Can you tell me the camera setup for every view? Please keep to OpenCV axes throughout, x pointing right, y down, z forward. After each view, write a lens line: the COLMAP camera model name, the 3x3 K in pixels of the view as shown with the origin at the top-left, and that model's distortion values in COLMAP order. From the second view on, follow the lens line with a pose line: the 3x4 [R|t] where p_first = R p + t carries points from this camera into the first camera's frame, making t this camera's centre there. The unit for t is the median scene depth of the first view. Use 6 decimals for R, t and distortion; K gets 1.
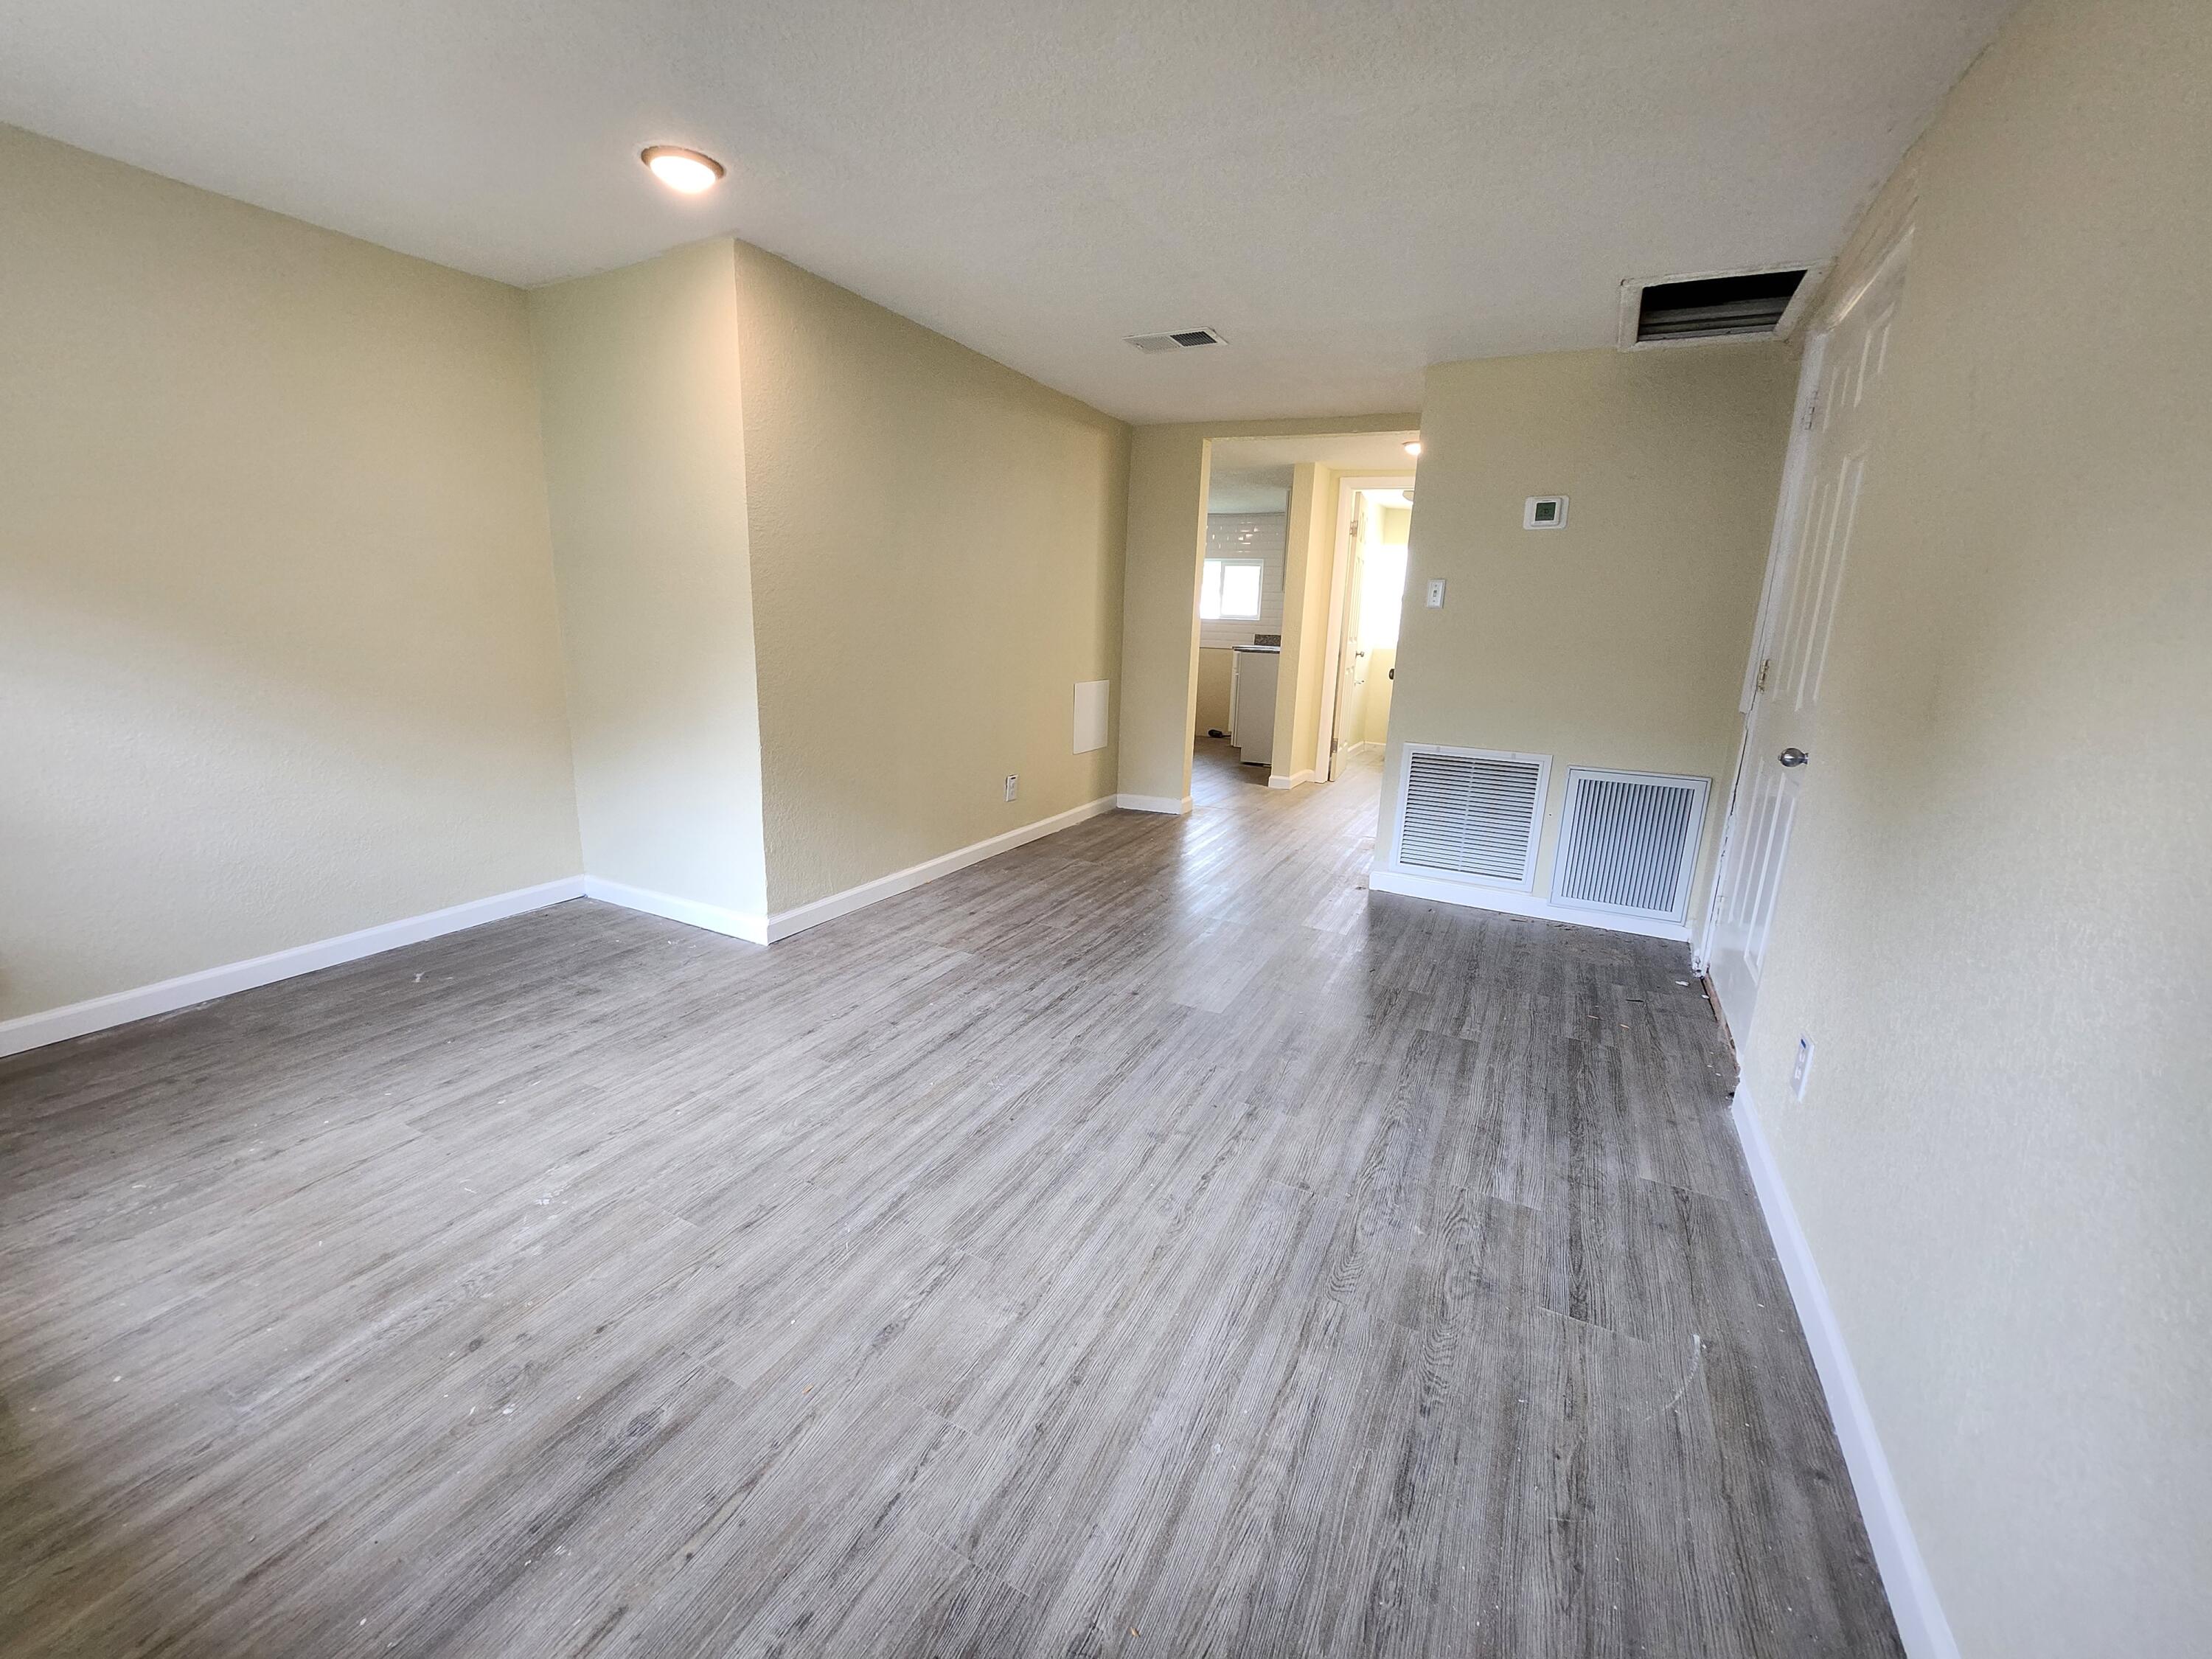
lens RADIAL K [[887.3, 0, 1086.8], [0, 887.3, 839.2], [0, 0, 1]] dist [-0.014489, -0.000978]
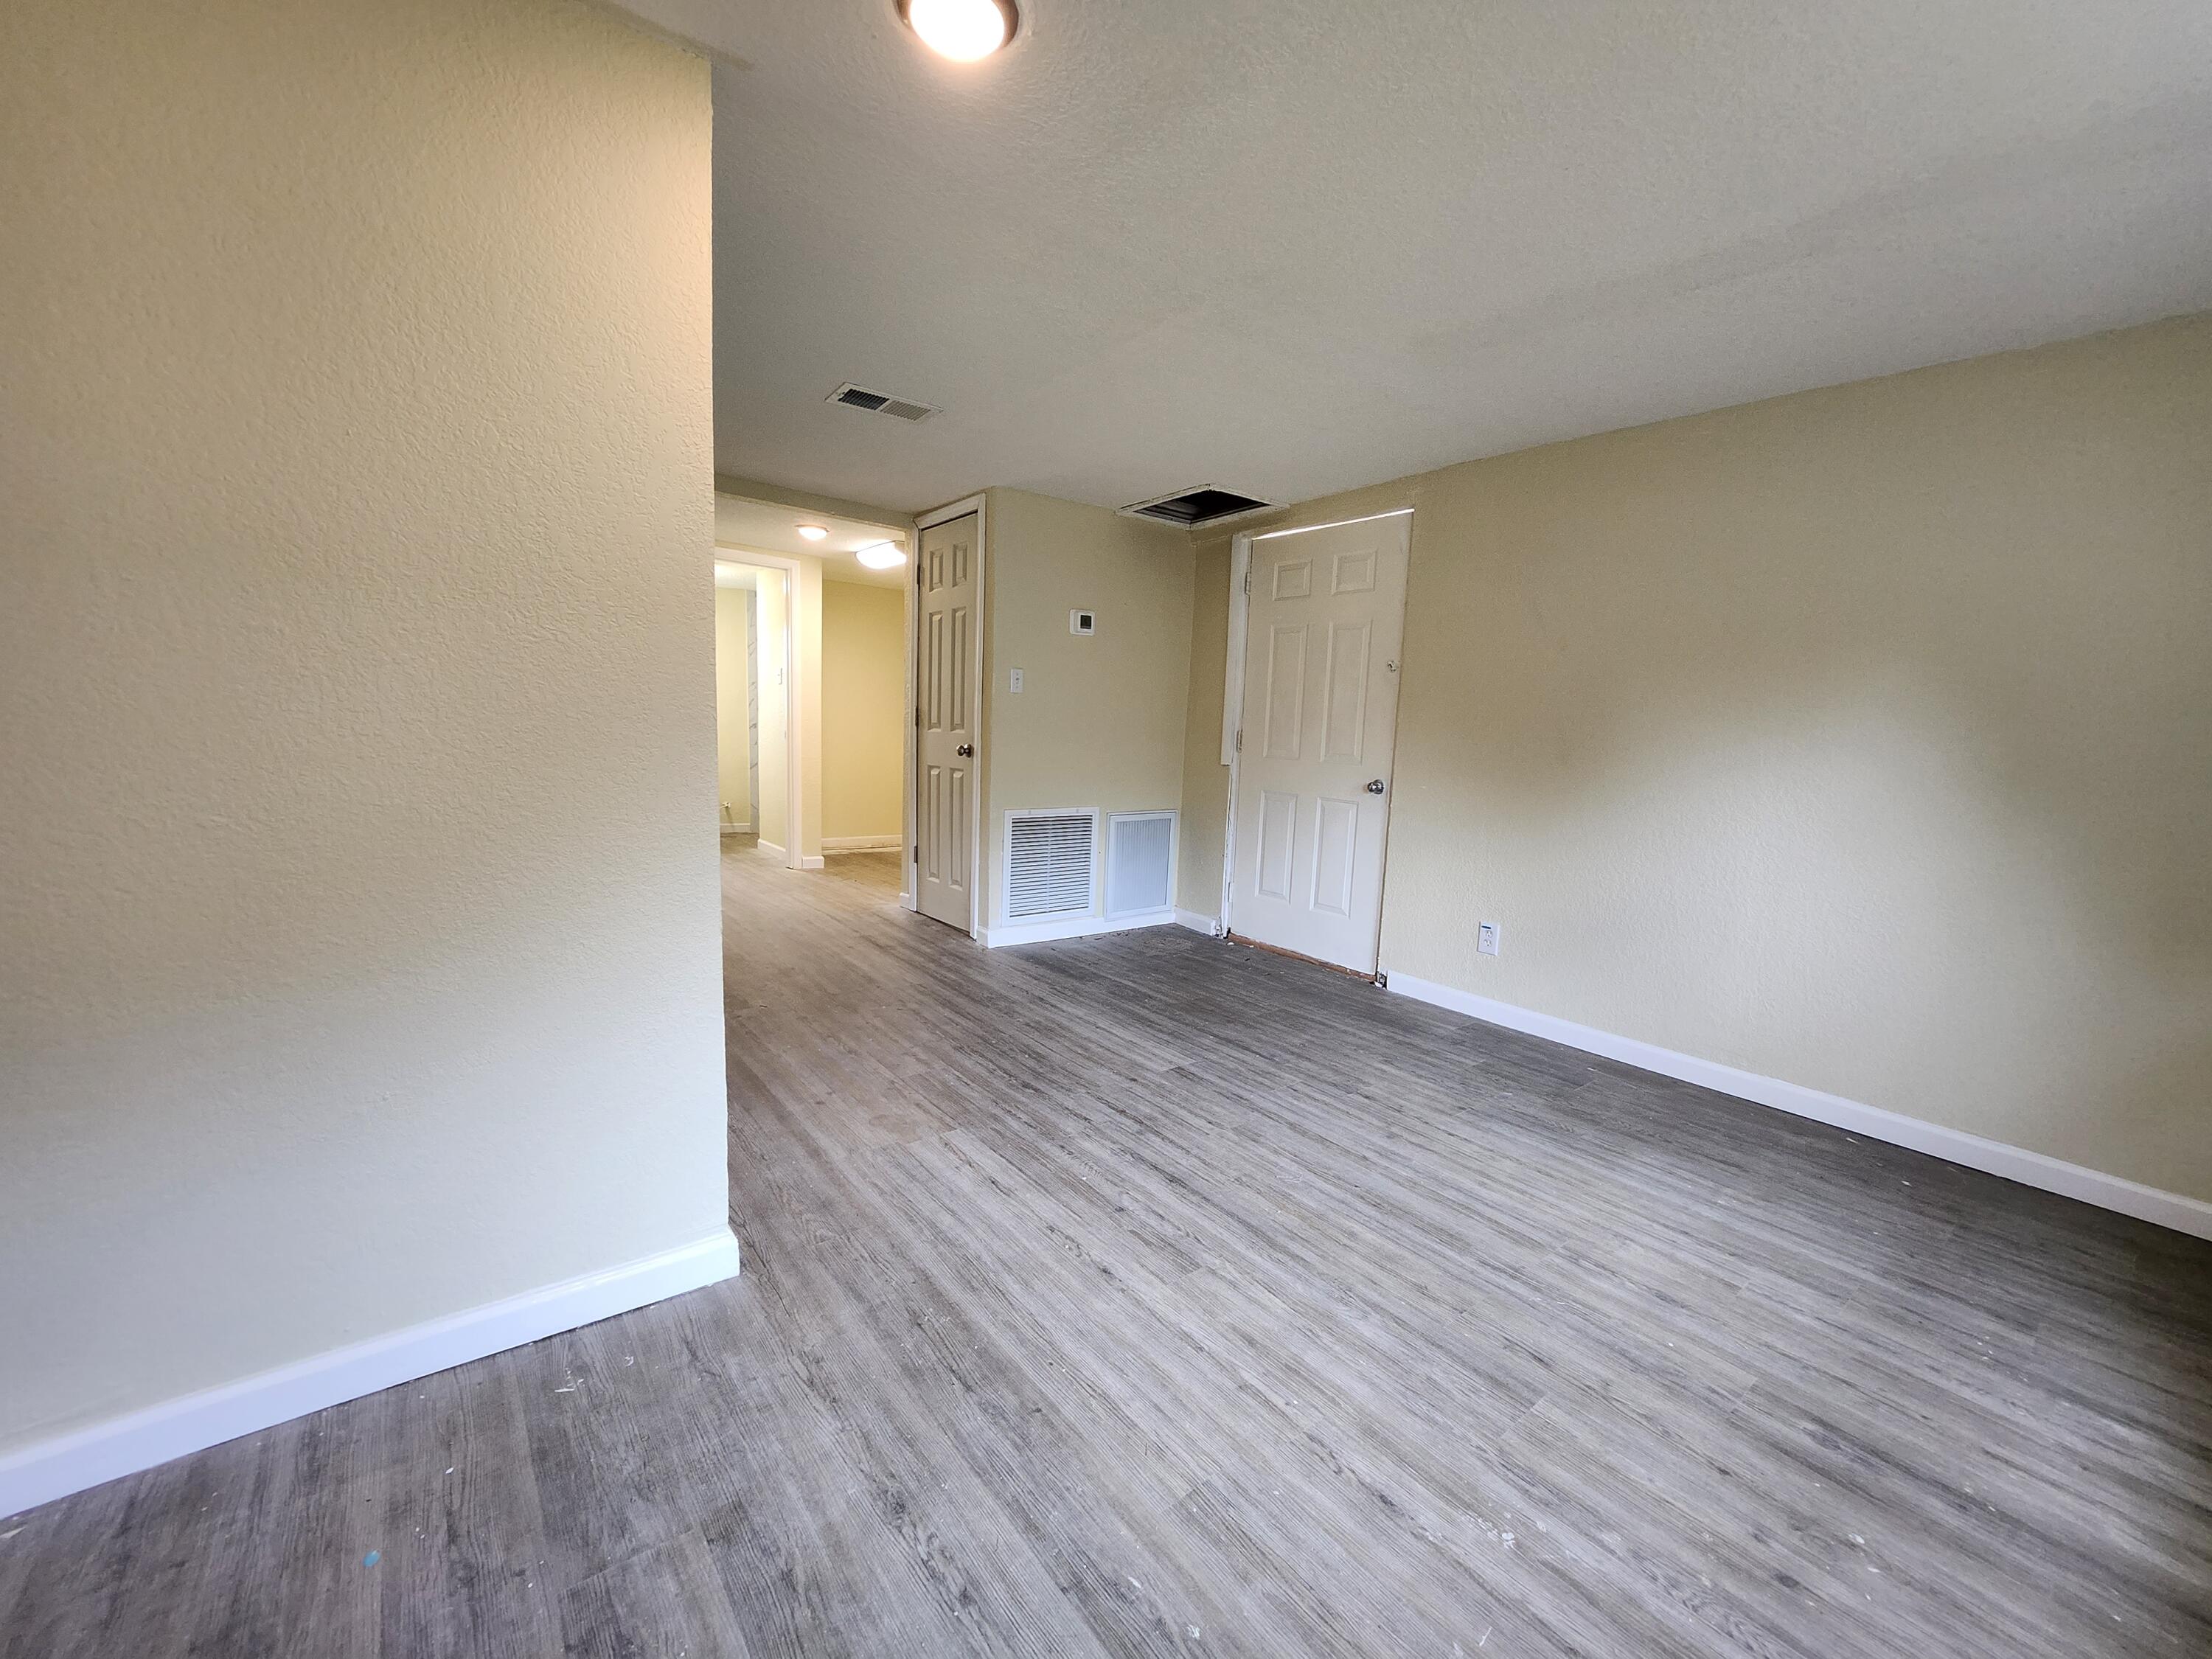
lens RADIAL K [[887.3, 0, 1092.6], [0, 887.3, 844.1], [0, 0, 1]] dist [-0.014489, -0.000978]
pose [[0.412582, -0.142017, 0.899782, -1.027479], [0.196698, 0.978358, 0.064226, -0.198054], [-0.889430, 0.150487, 0.431588, 0.707885]]
